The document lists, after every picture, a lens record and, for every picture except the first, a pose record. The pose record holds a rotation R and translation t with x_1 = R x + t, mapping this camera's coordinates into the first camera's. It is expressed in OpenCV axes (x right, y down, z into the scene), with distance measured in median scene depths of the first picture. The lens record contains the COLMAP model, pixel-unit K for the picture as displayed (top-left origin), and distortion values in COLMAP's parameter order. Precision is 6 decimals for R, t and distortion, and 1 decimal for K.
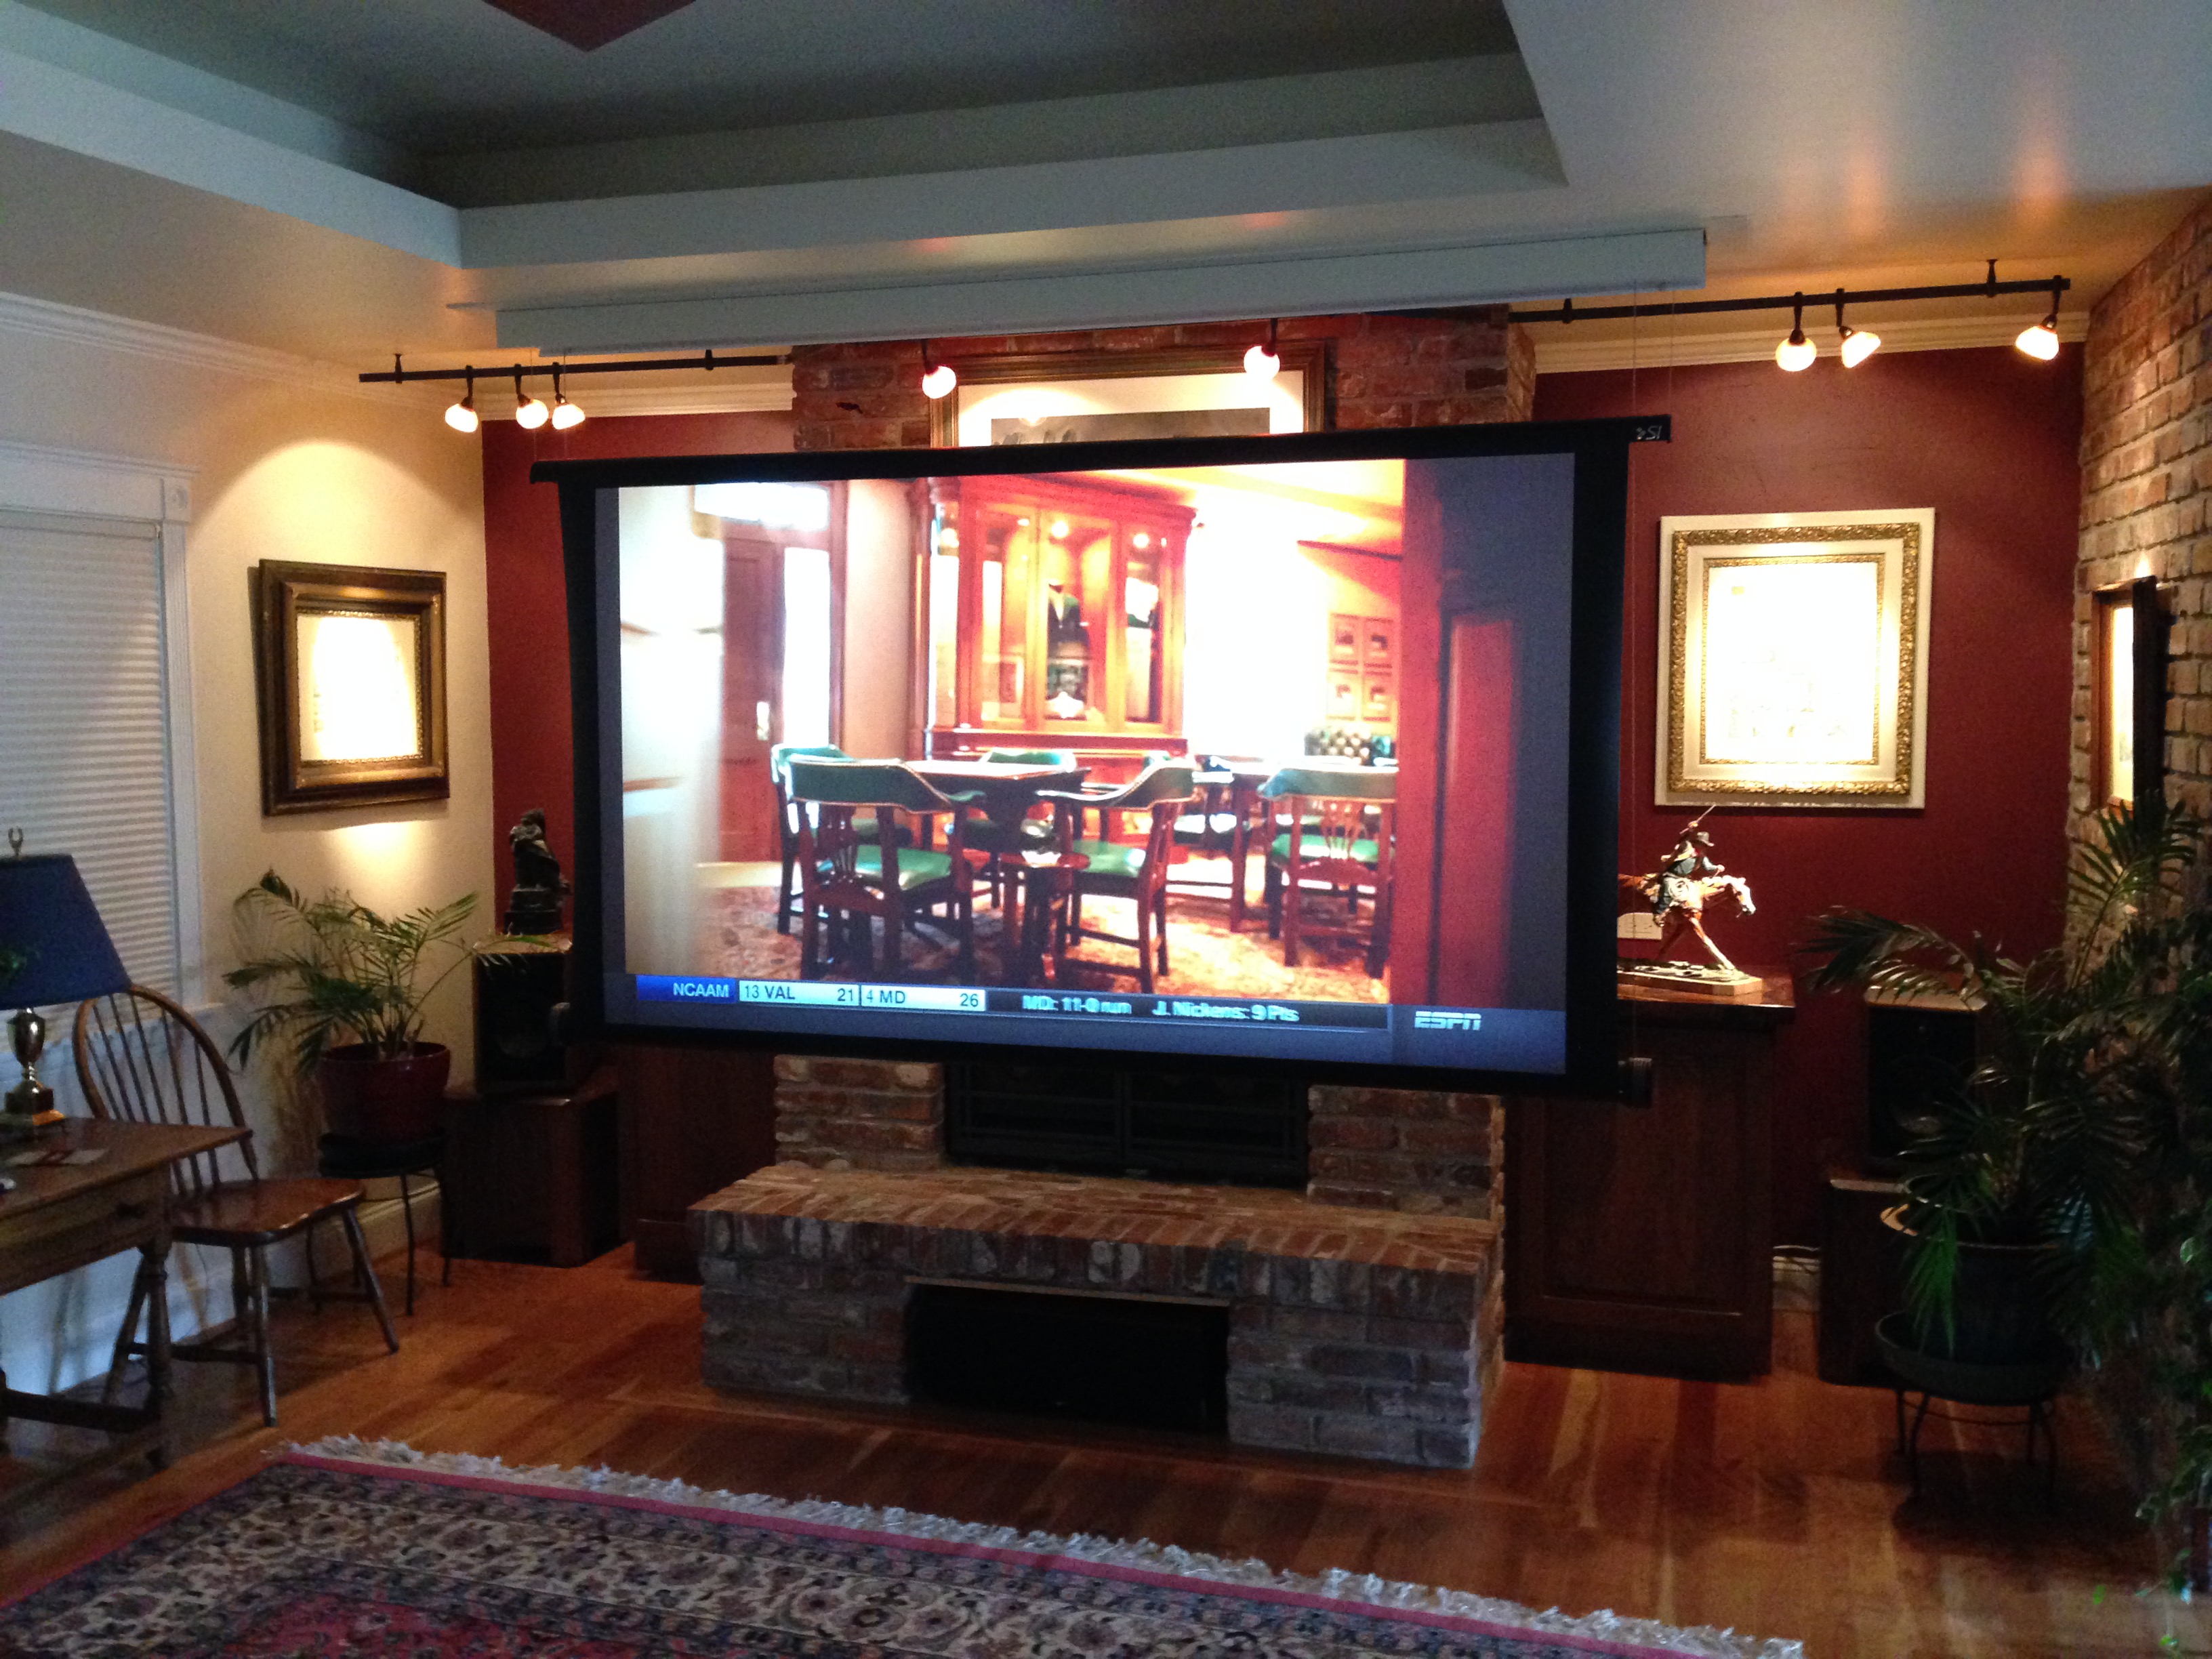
lens RADIAL K [[2044.2, 0, 1106.1], [0, 2044.2, 831.3], [0, 0, 1]] dist [0.060681, 0.000000]
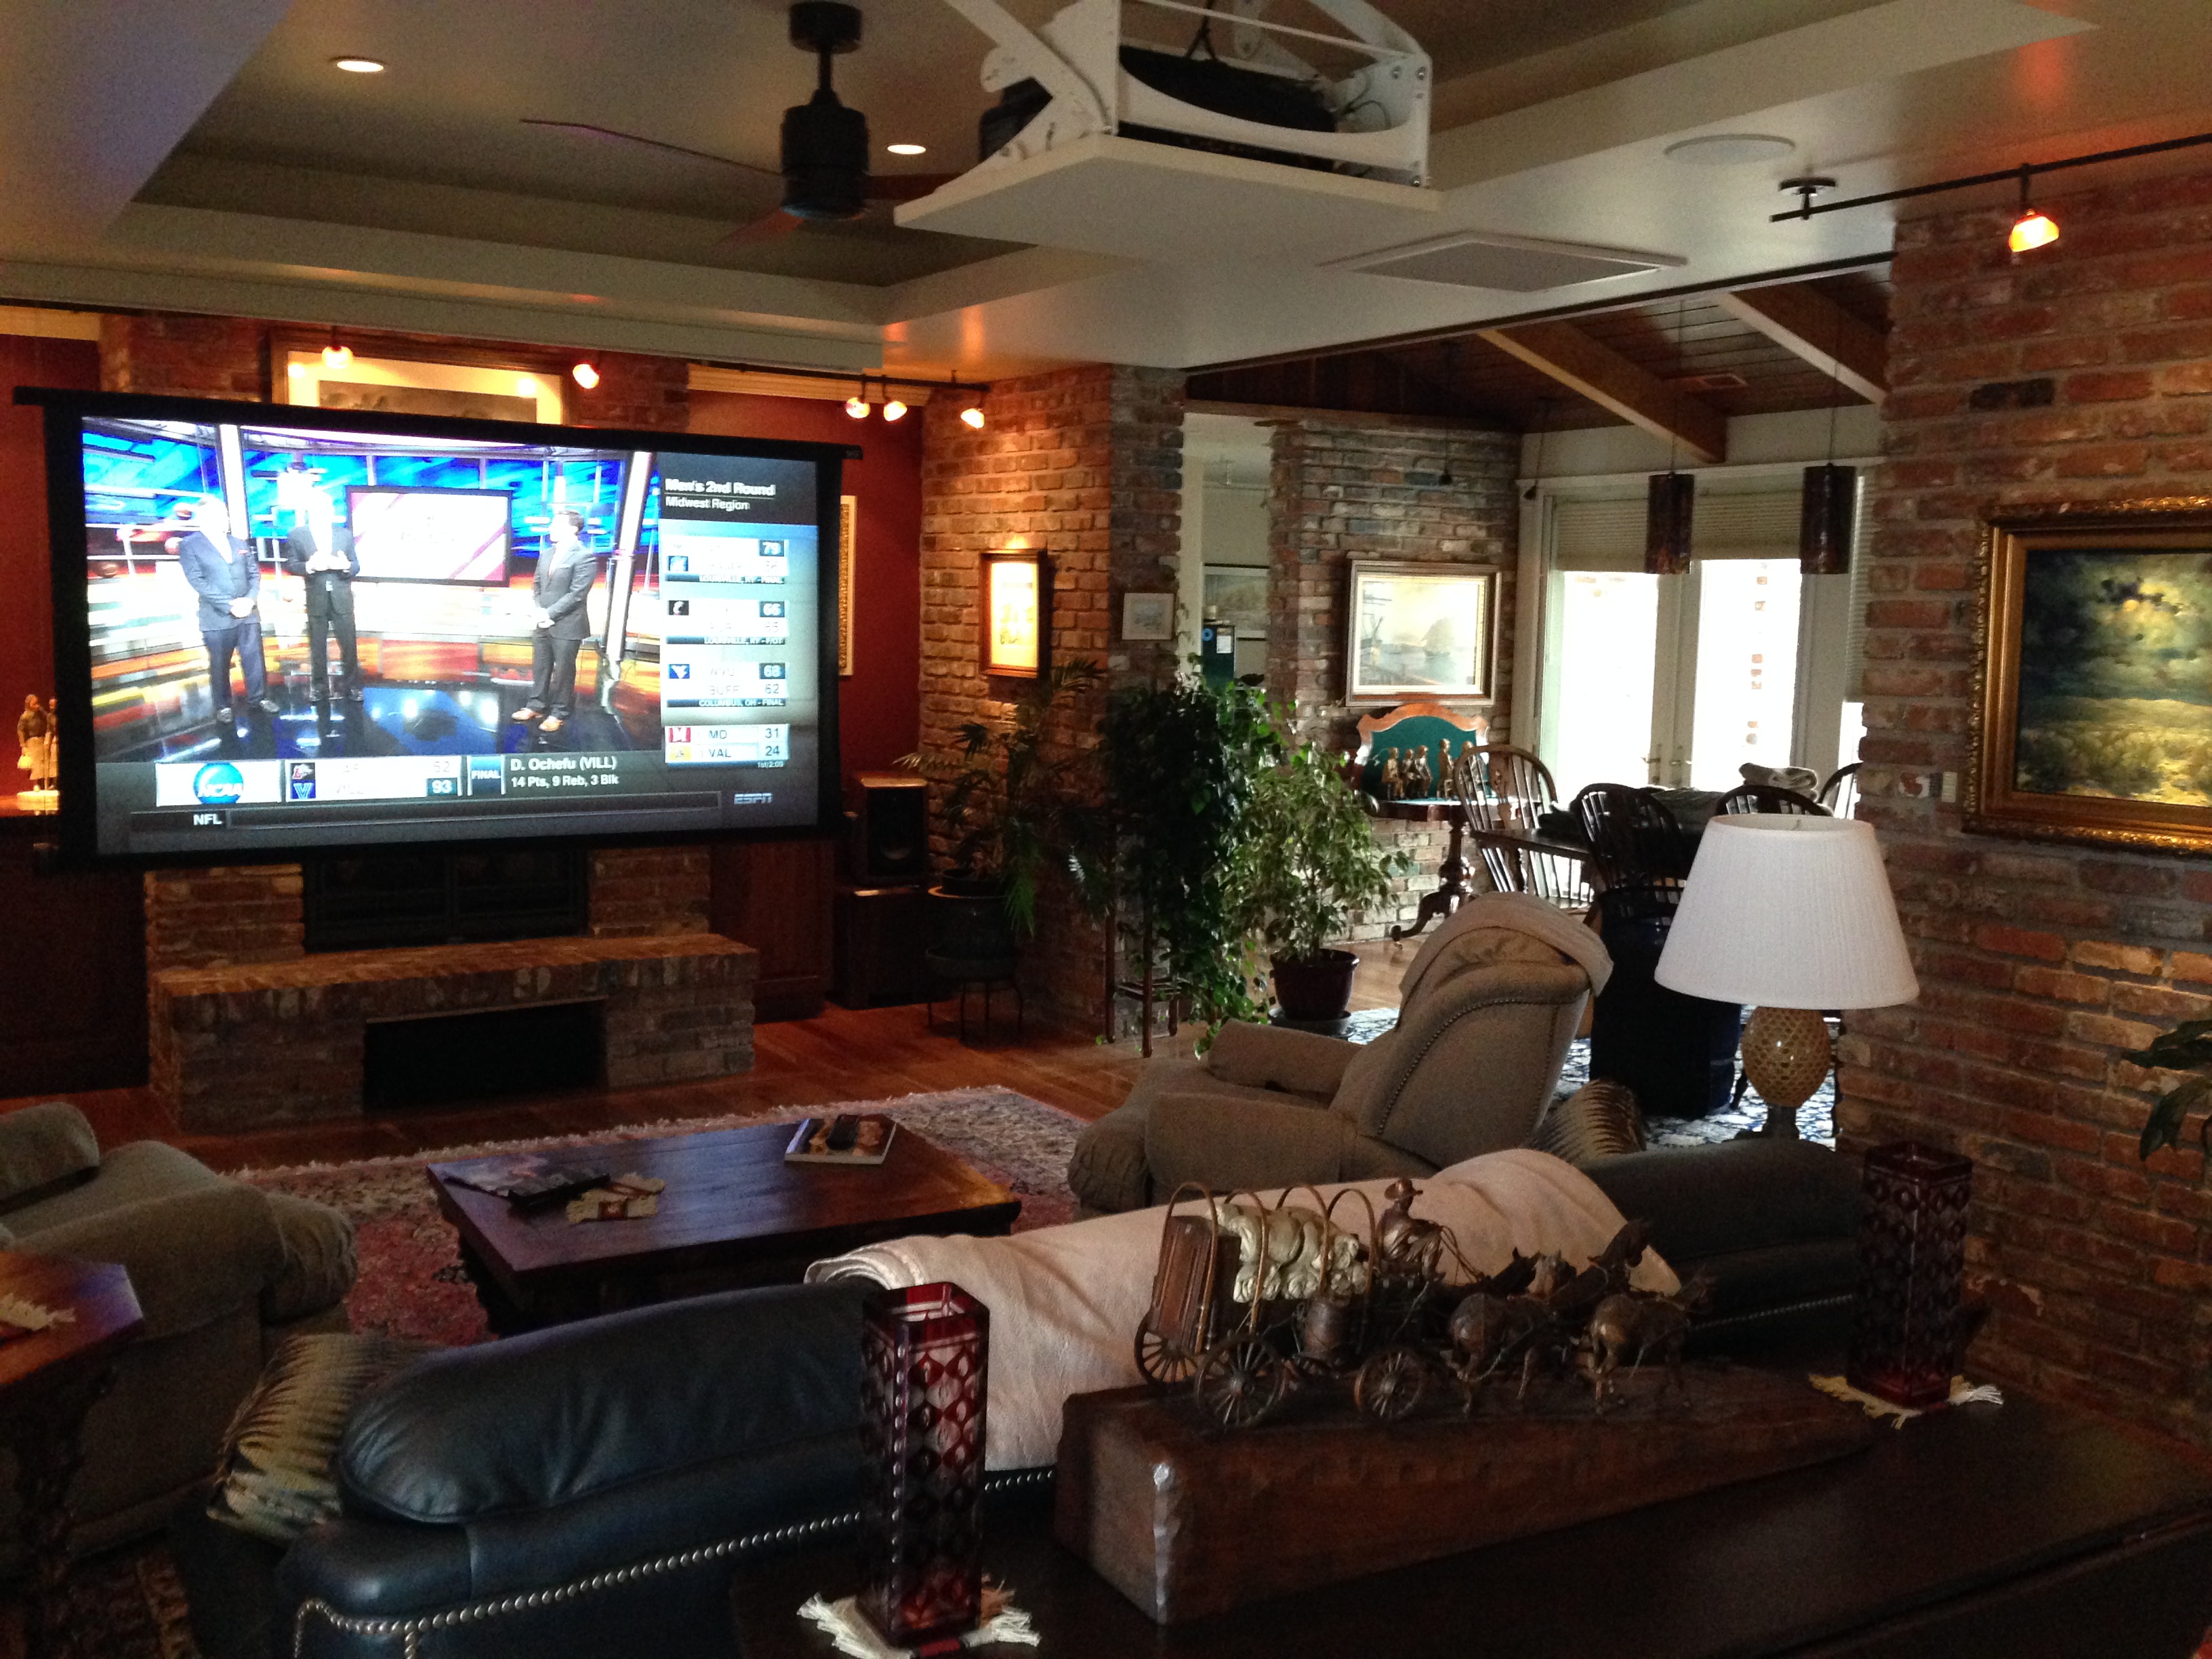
lens RADIAL K [[2044.2, 0, 1119.0], [0, 2044.2, 823.2], [0, 0, 1]] dist [0.060681, 0.000000]
pose [[0.651771, -0.062110, 0.755868, -0.777400], [0.035390, 0.998046, 0.051493, 0.032817], [-0.757590, -0.006812, 0.652696, -0.266769]]
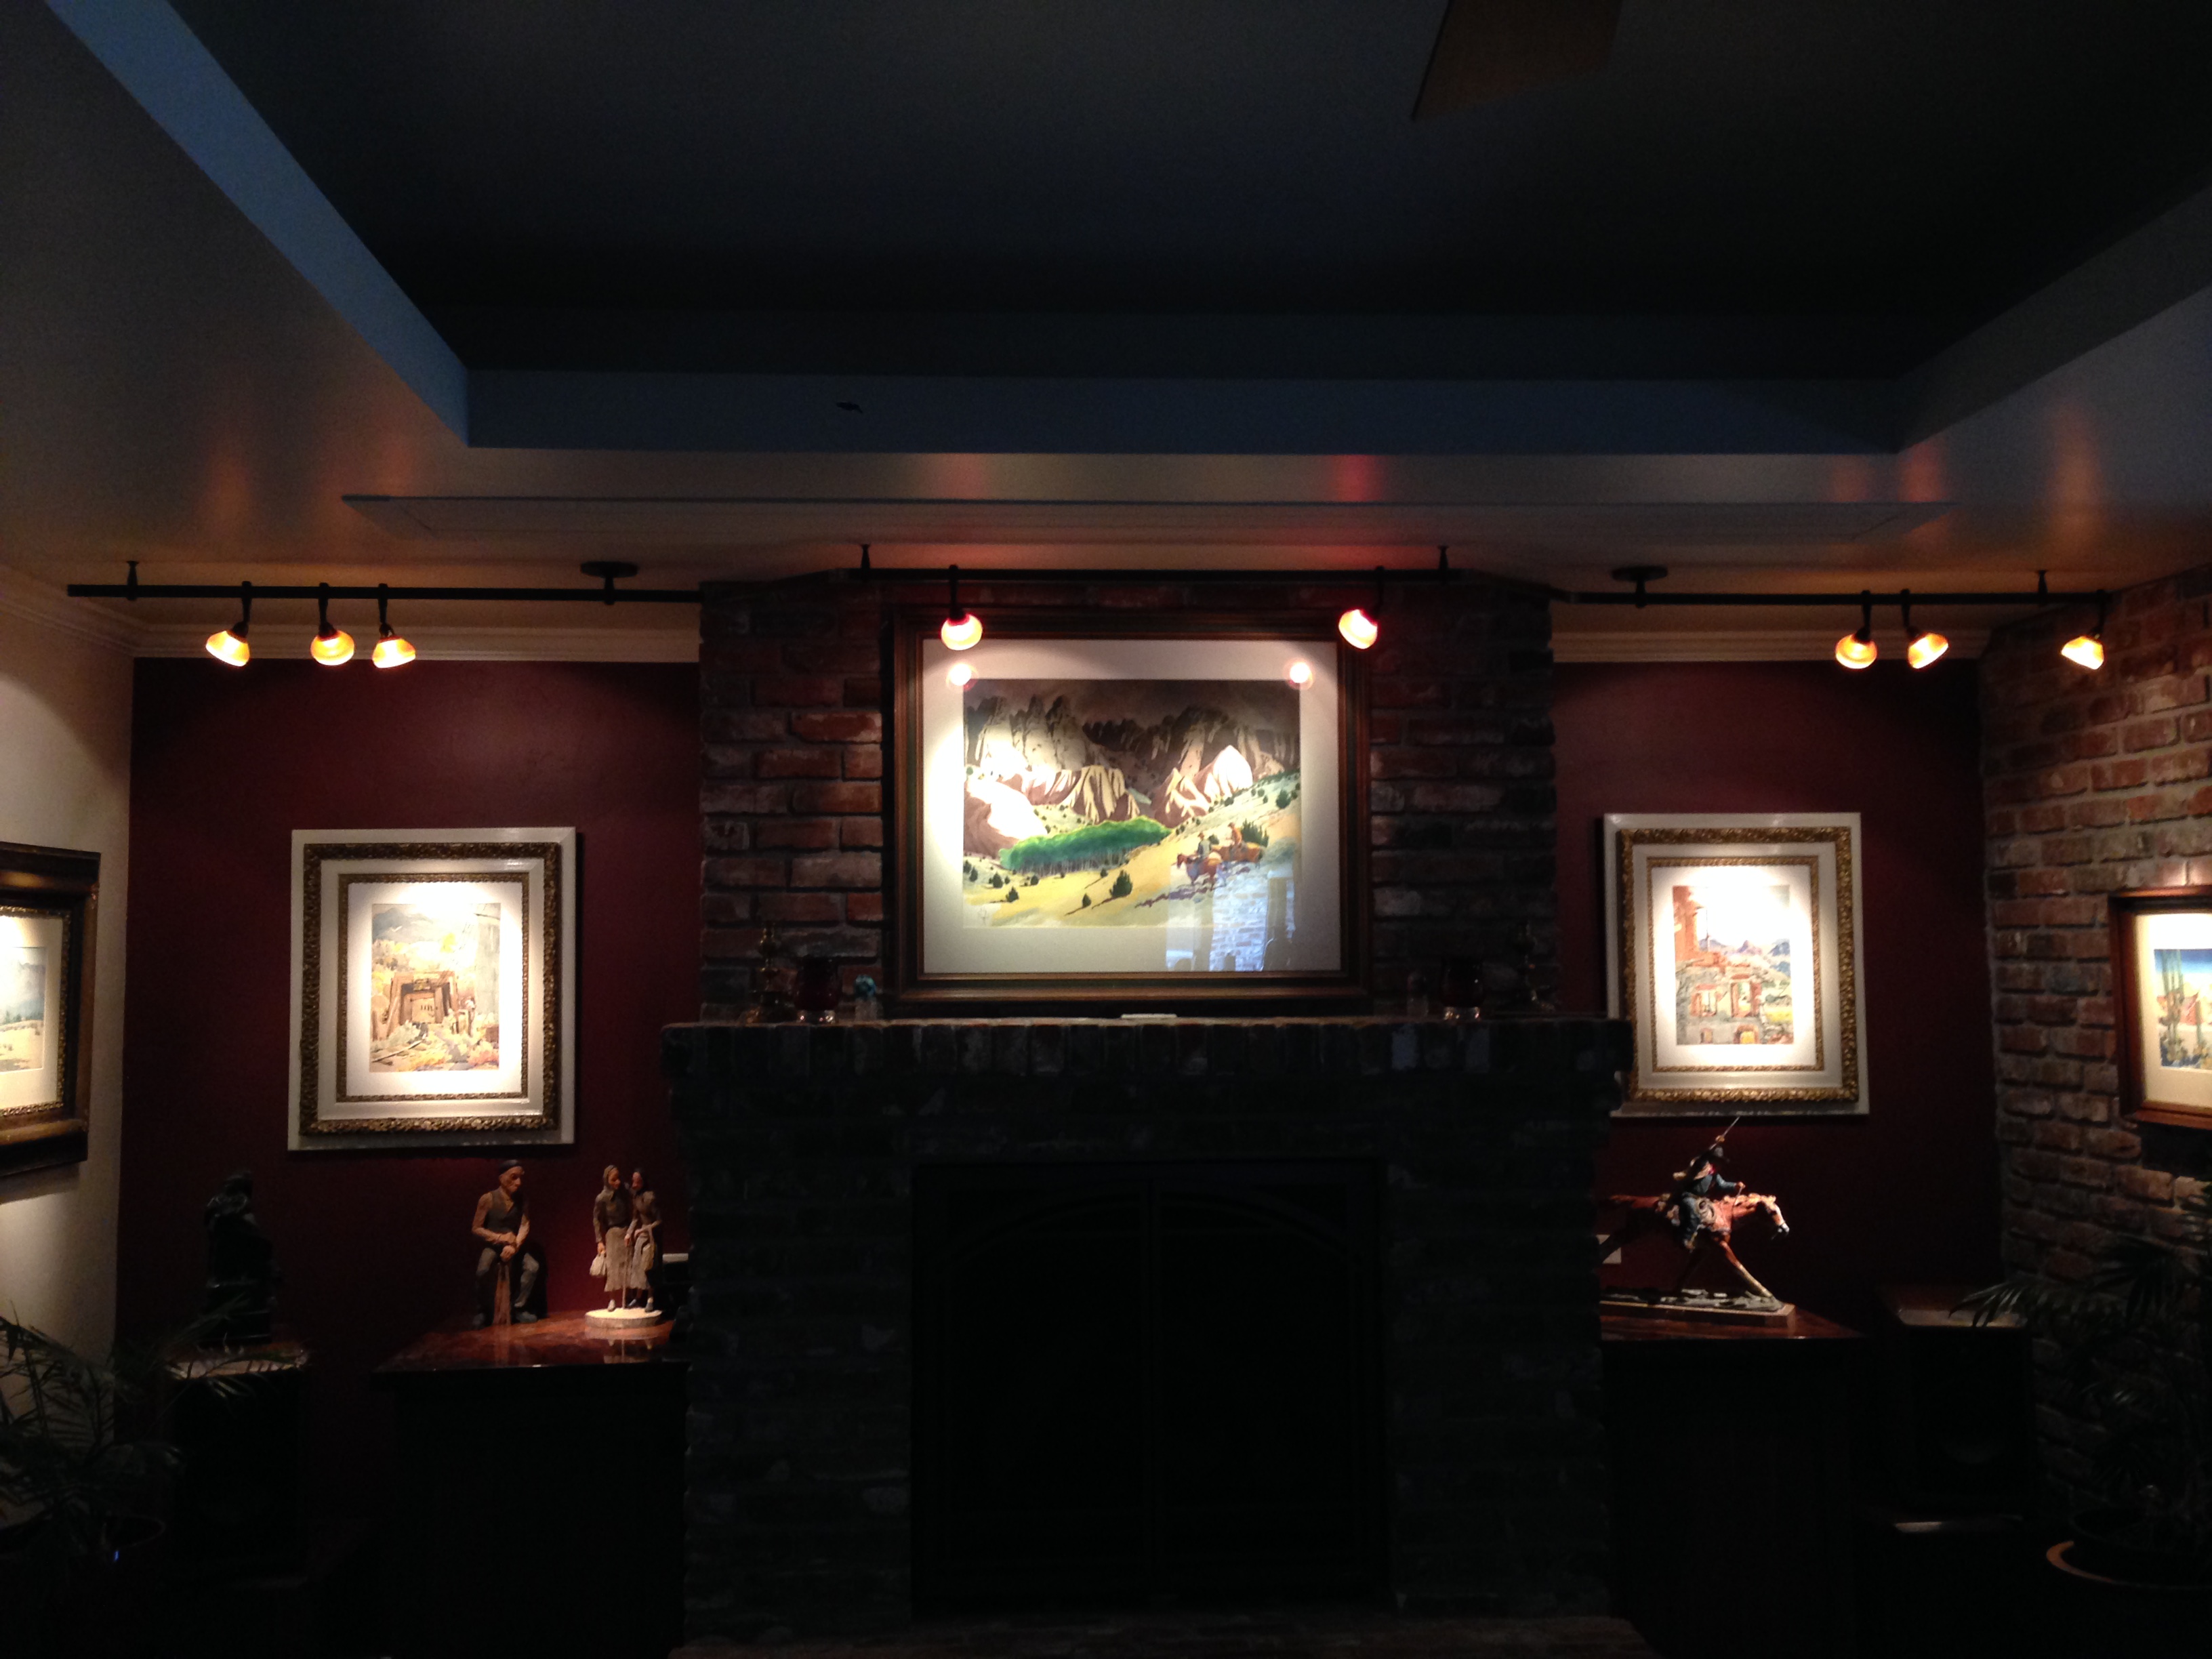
lens RADIAL K [[2044.2, 0, 1112.1], [0, 2044.2, 822.7], [0, 0, 1]] dist [0.060681, 0.000000]
pose [[0.930717, 0.020735, 0.365152, -0.321068], [0.034272, 0.989054, -0.143516, -0.021300], [-0.364131, 0.146087, 0.919819, 0.223893]]
